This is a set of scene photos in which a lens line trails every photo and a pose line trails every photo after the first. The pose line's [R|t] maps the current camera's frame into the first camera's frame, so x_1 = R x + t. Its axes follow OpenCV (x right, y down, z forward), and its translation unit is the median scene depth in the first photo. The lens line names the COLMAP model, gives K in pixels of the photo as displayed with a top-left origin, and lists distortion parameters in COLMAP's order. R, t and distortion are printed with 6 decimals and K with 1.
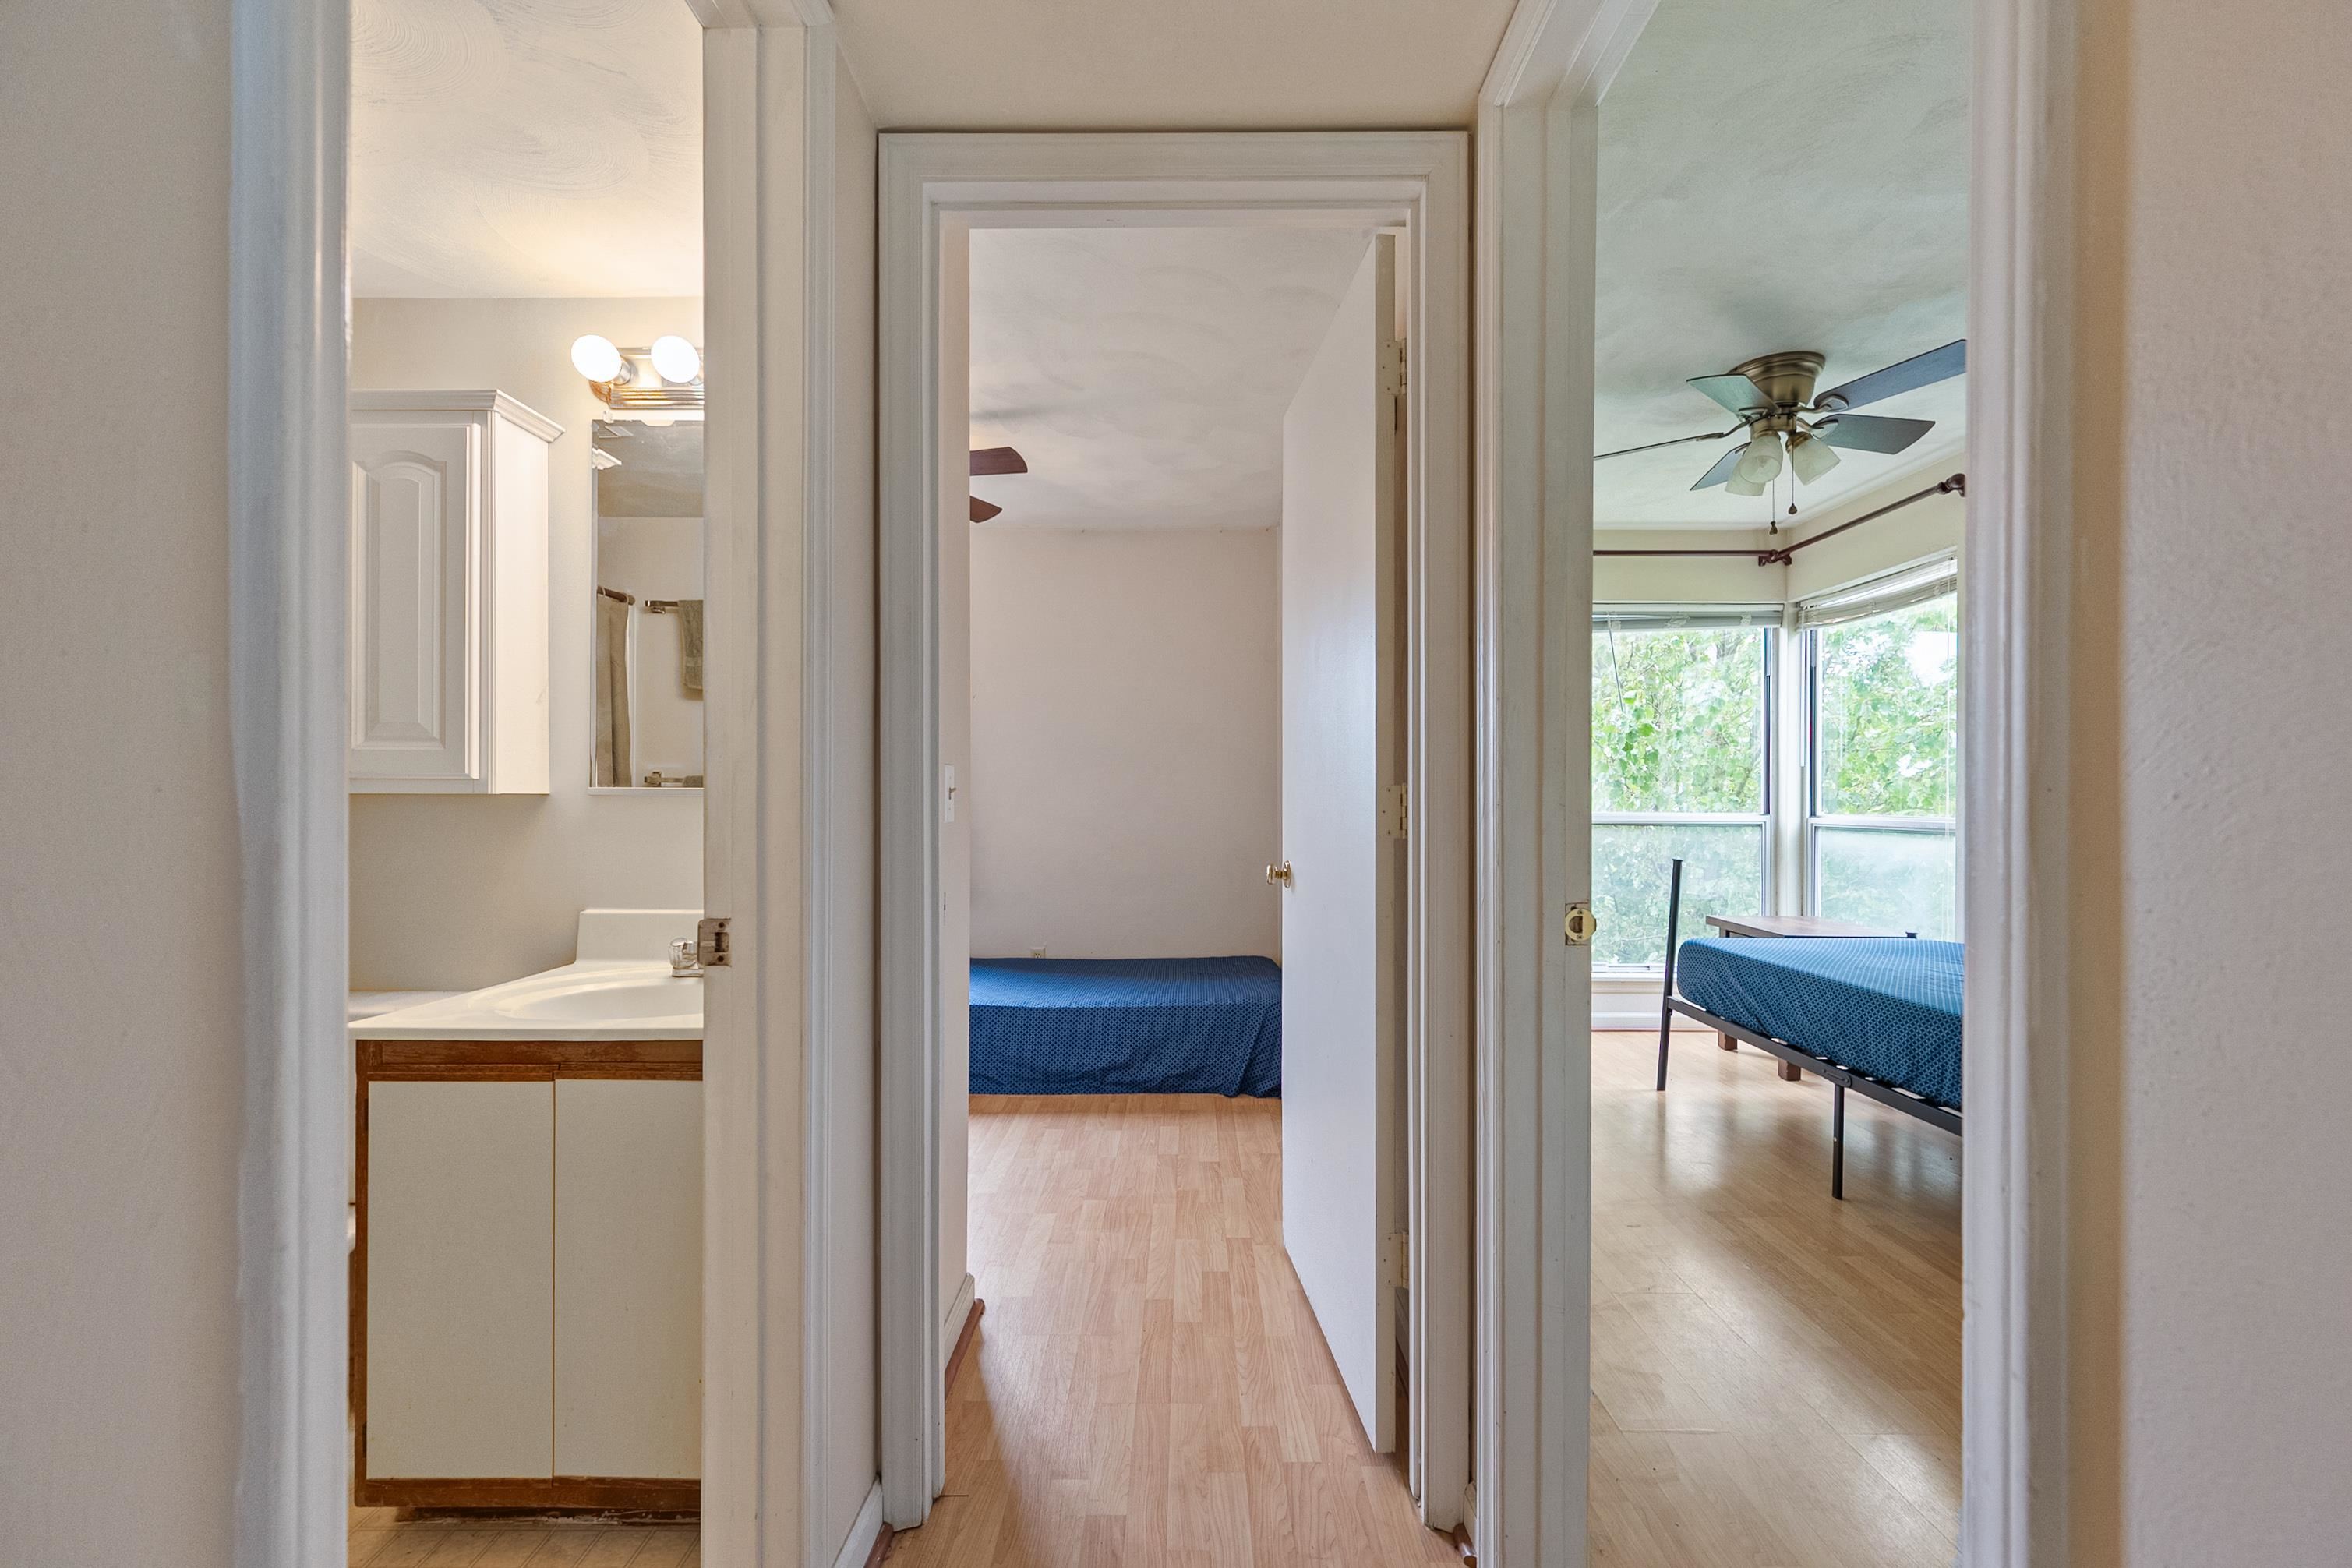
lens RADIAL K [[922.5, 0, 1177.2], [0, 922.5, 804.2], [0, 0, 1]] dist [-0.001811, -0.000198]
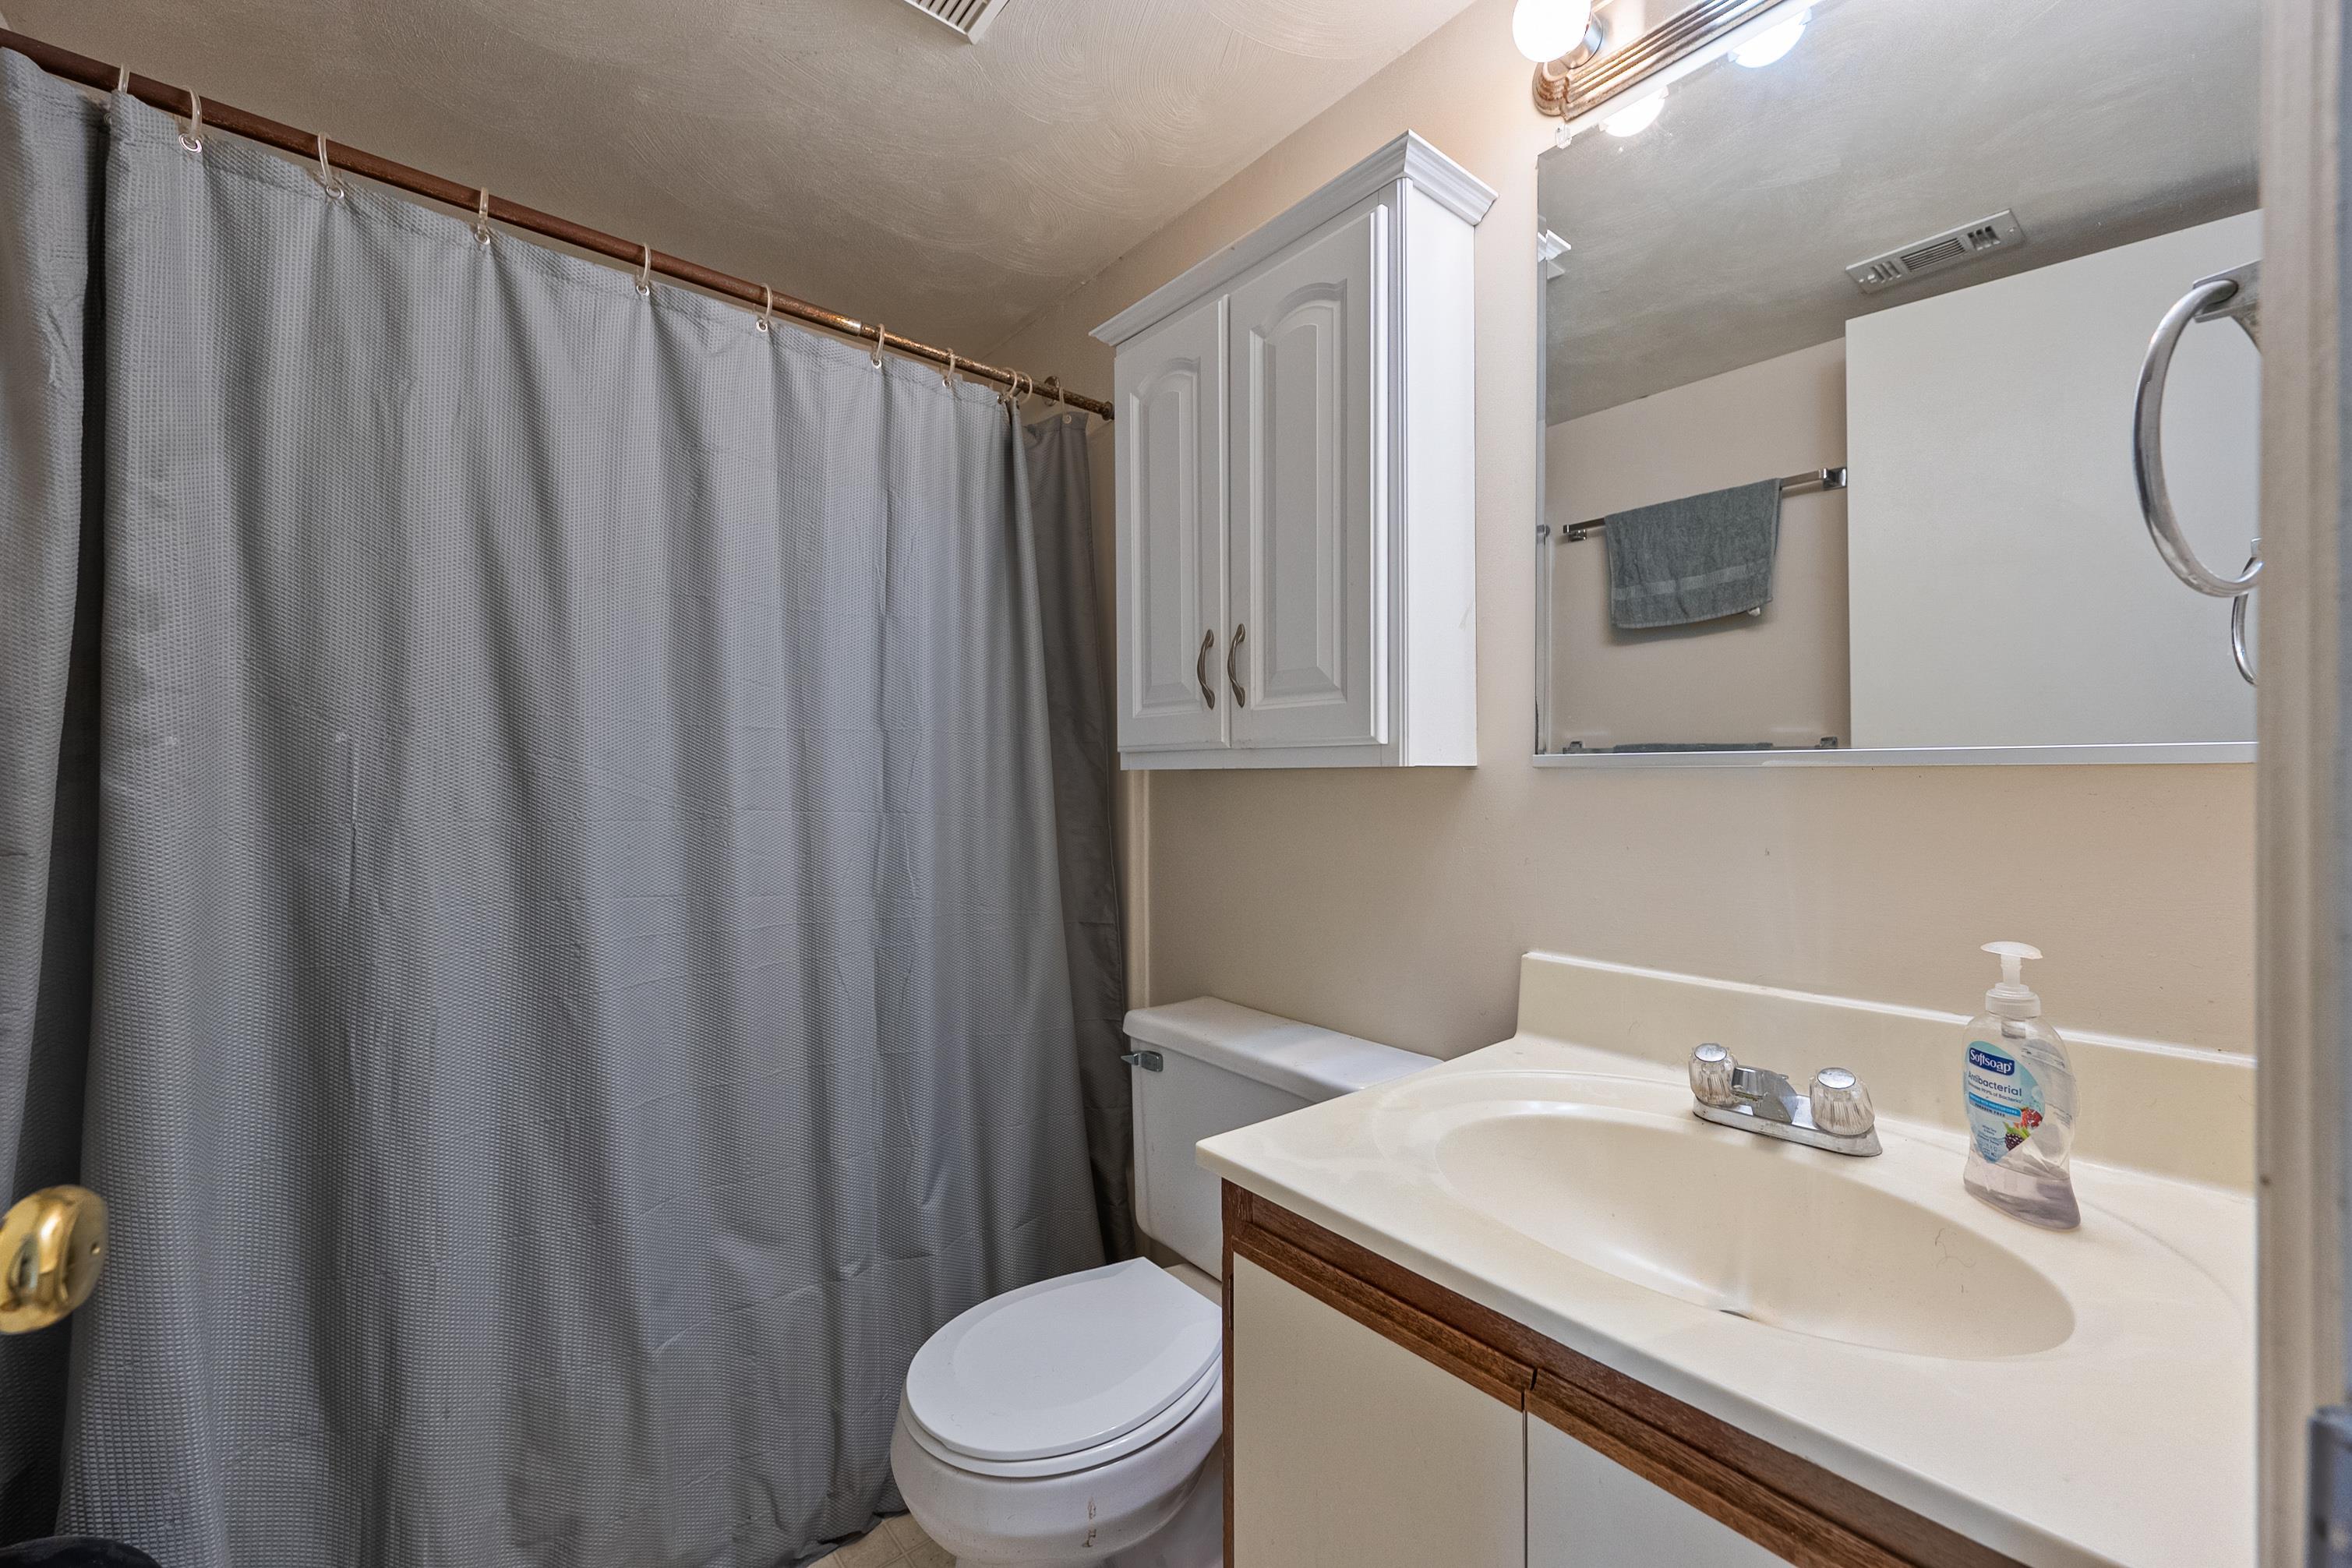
lens RADIAL K [[936.7, 0, 1176.0], [0, 936.7, 784.0], [0, 0, 1]] dist [-0.001407, -0.000178]
pose [[0.639921, -0.003645, -0.768432, -0.337749], [0.002128, 0.999993, -0.002972, 0.002768], [0.768438, 0.000267, 0.639925, 0.451986]]
